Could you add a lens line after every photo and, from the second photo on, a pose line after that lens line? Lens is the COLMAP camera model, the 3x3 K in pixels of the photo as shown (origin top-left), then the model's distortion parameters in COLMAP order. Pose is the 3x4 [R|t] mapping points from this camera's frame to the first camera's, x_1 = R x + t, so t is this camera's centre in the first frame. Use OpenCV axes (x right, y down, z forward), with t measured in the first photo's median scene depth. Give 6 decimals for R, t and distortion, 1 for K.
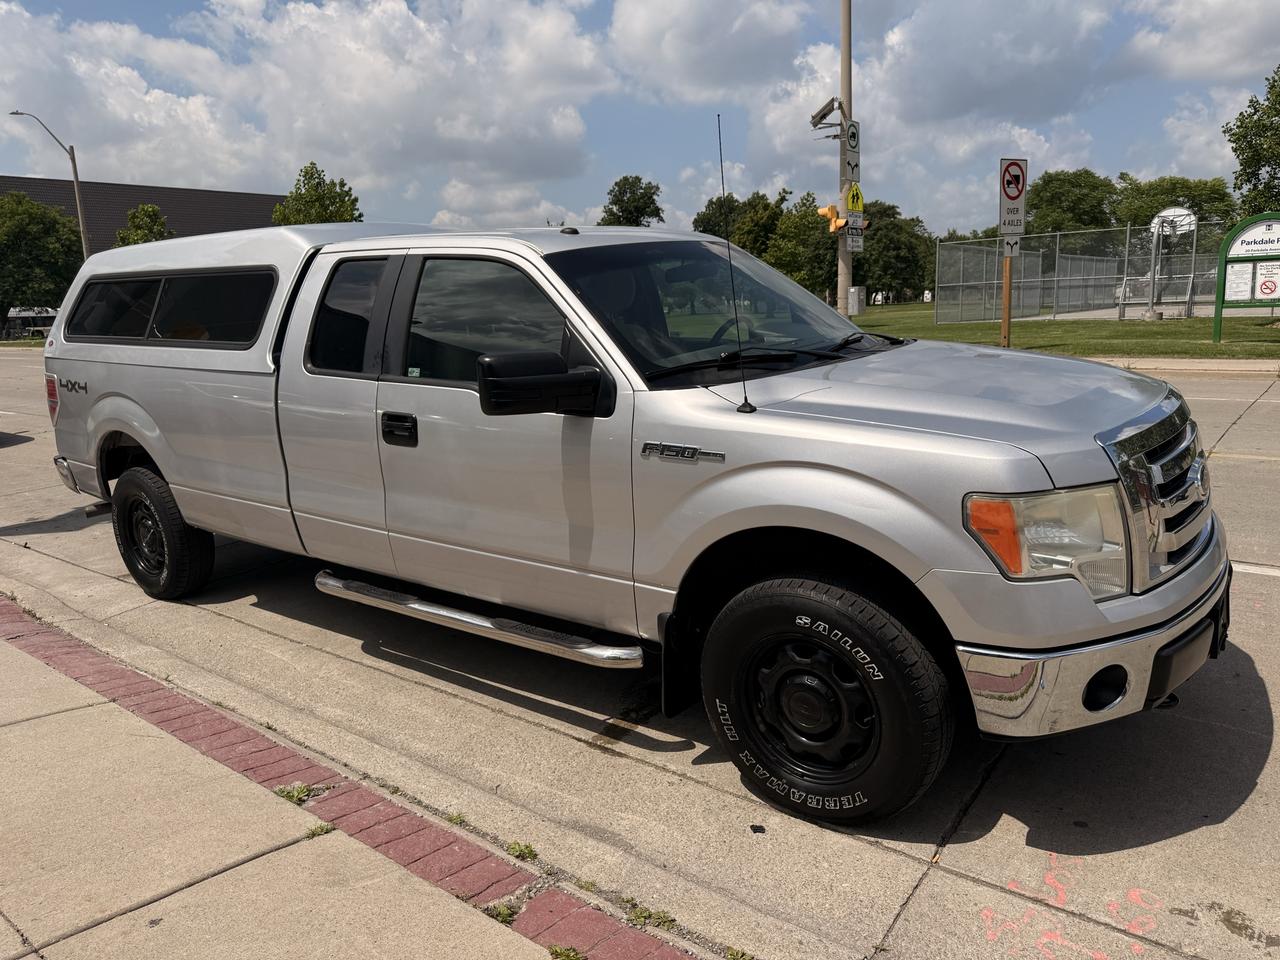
lens RADIAL K [[913.7, 0, 643.5], [0, 913.7, 455.7], [0, 0, 1]] dist [0.027323, -0.040340]
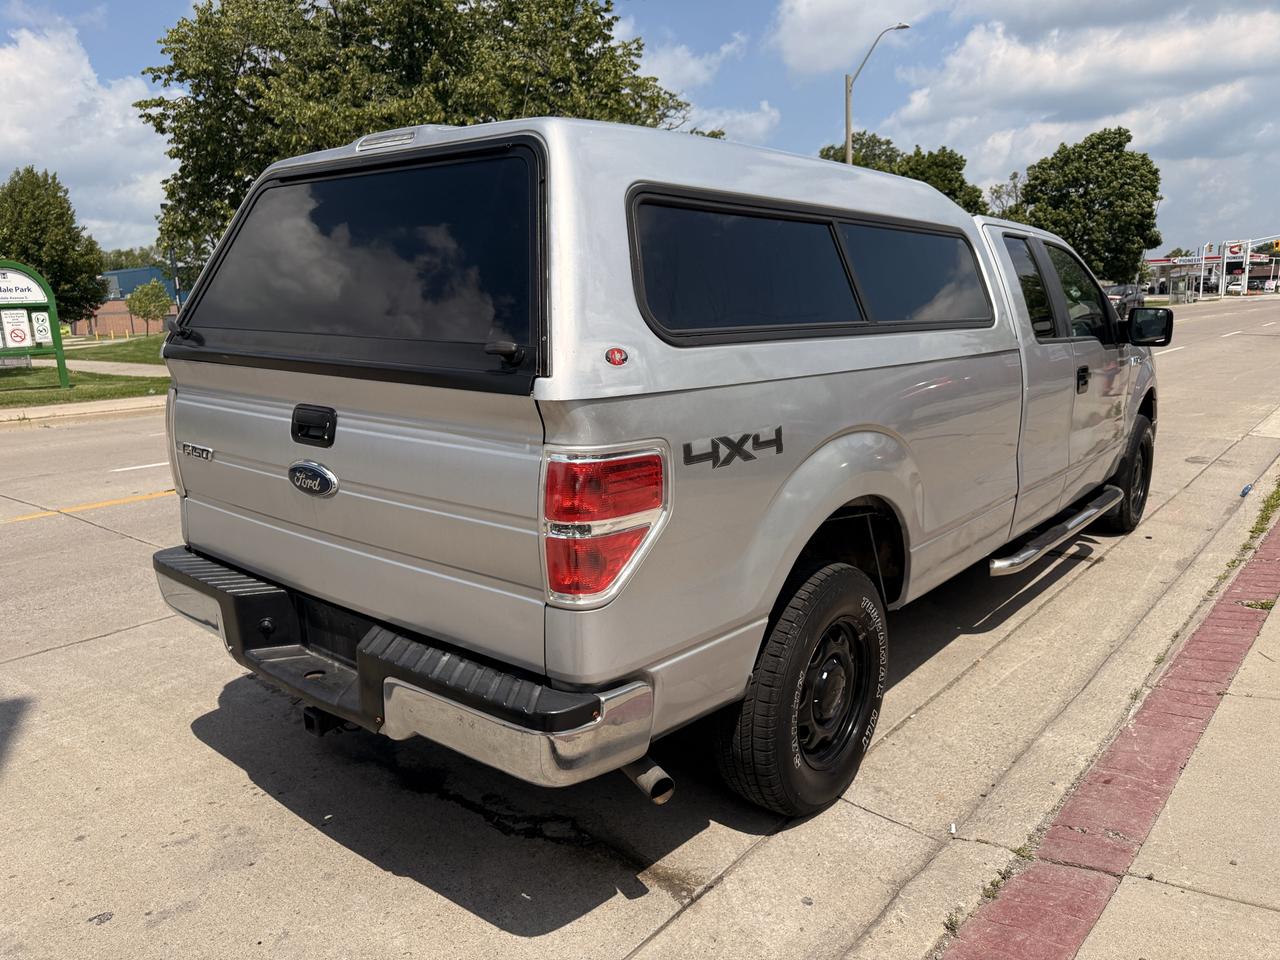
lens RADIAL K [[916.4, 0, 642.4], [0, 916.4, 467.8], [0, 0, 1]] dist [0.015673, -0.023415]
pose [[0.049983, -0.140109, 0.988874, -1.676098], [0.198833, 0.971688, 0.127624, -0.208273], [-0.978758, 0.190242, 0.076426, 1.642682]]
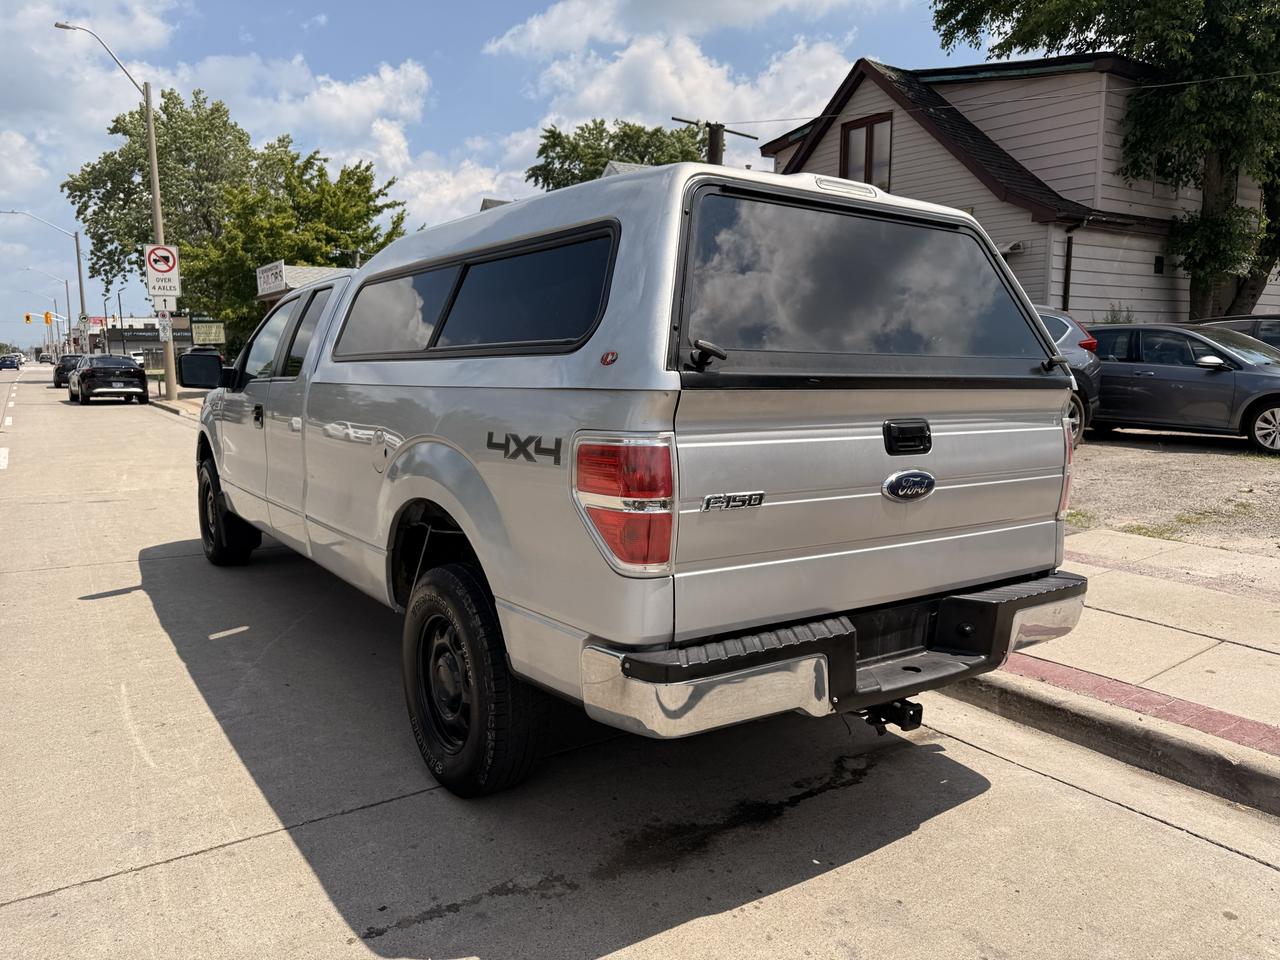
lens RADIAL K [[916.4, 0, 642.4], [0, 916.4, 467.8], [0, 0, 1]] dist [0.015673, -0.023415]
pose [[-0.949942, 0.007397, 0.312340, -0.997325], [0.097482, 0.956829, 0.273818, -0.415073], [-0.296830, 0.290559, -0.909652, 2.747611]]
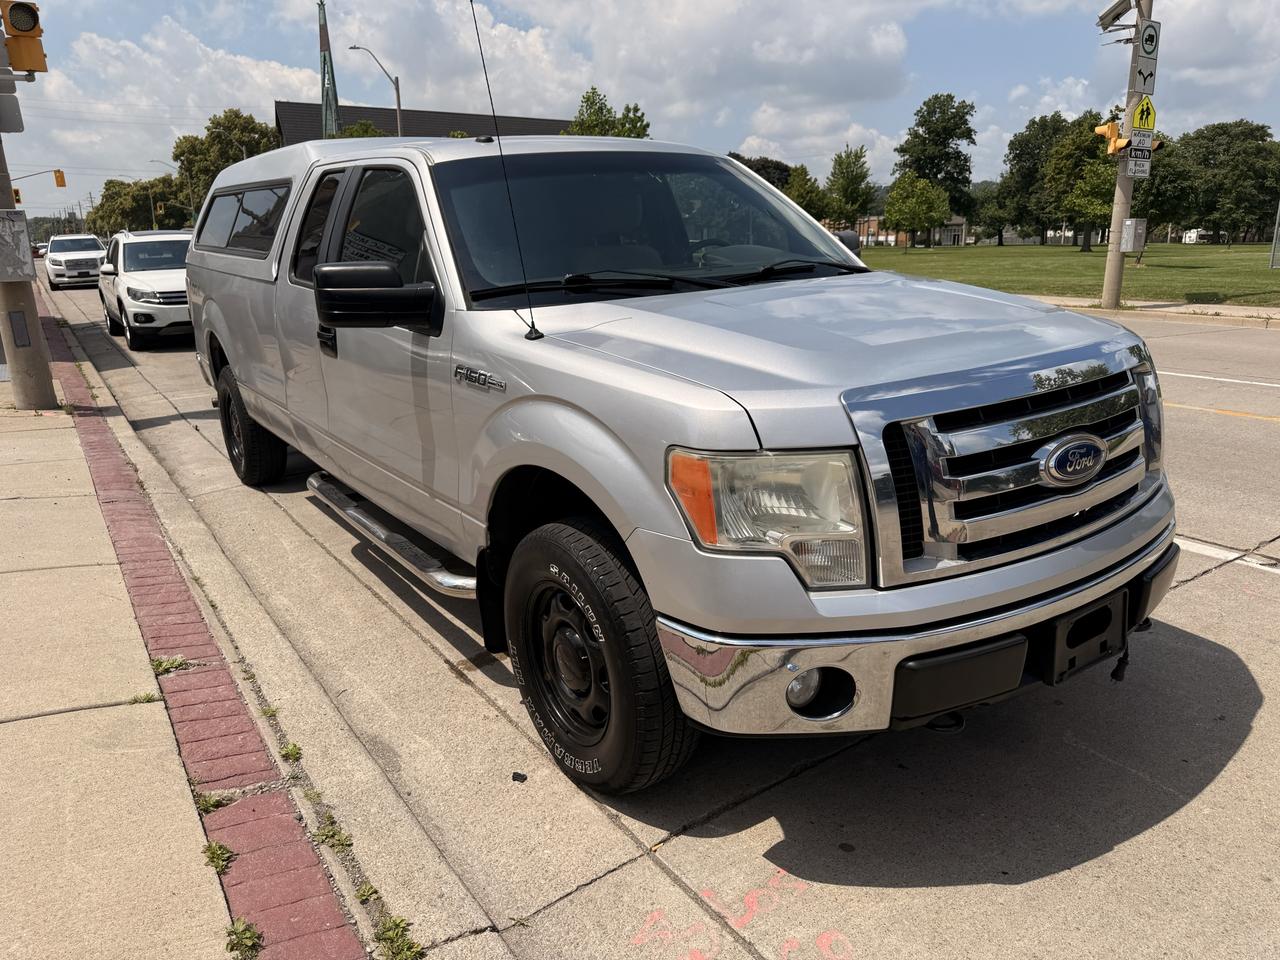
lens RADIAL K [[916.4, 0, 642.4], [0, 916.4, 467.8], [0, 0, 1]] dist [0.015673, -0.023415]
pose [[0.949606, 0.099641, -0.297186, 0.421339], [-0.073890, 0.992568, 0.096688, -0.013013], [0.304612, -0.069856, 0.949912, 0.129578]]
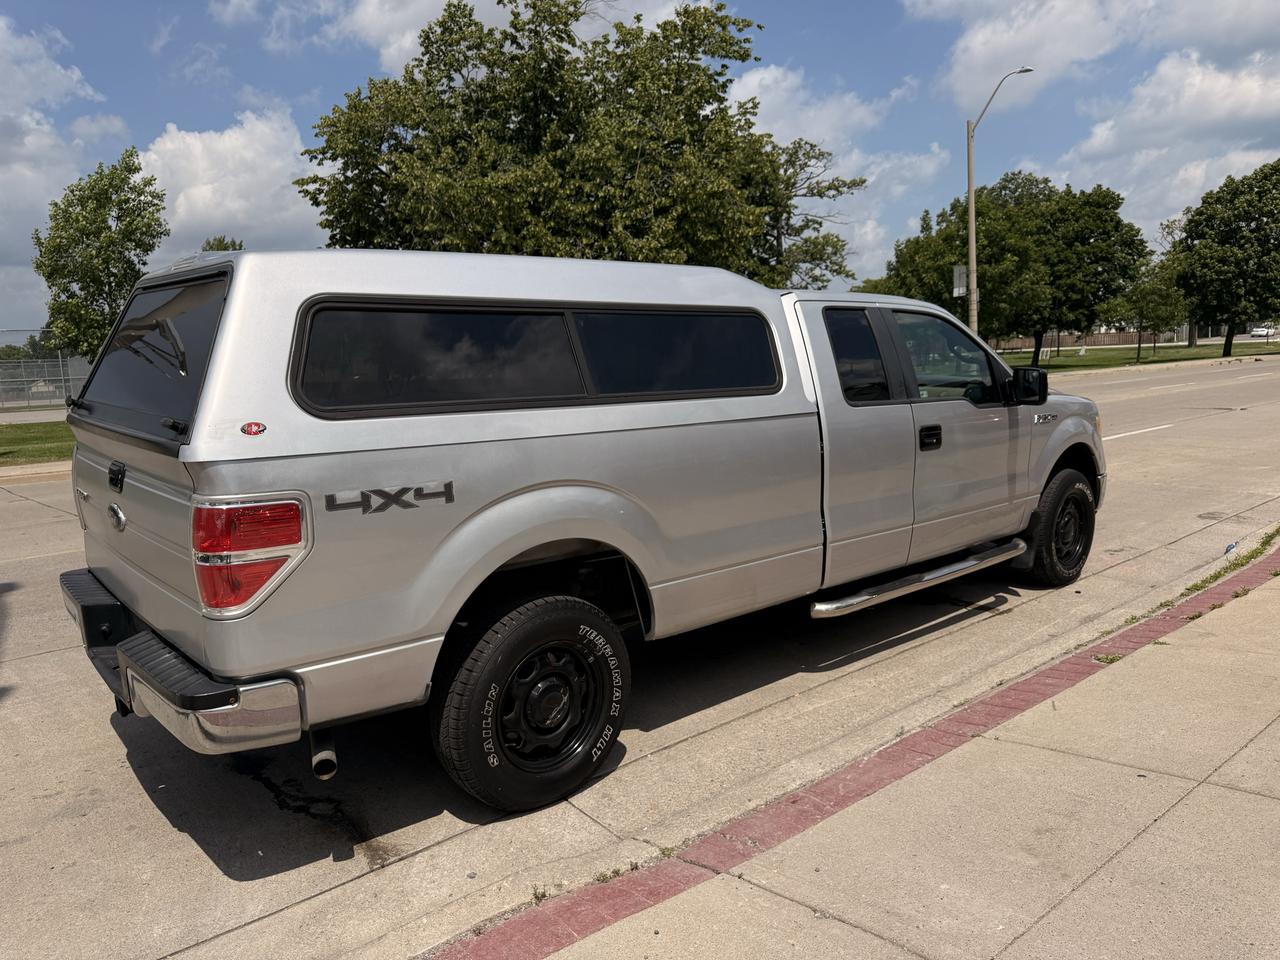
lens RADIAL K [[915.3, 0, 644.2], [0, 915.3, 461.7], [0, 0, 1]] dist [0.021060, -0.031135]
pose [[0.214603, -0.084183, 0.973067, -1.784027], [0.200006, 0.978954, 0.040582, -0.144032], [-0.956004, 0.185911, 0.226923, 1.199306]]
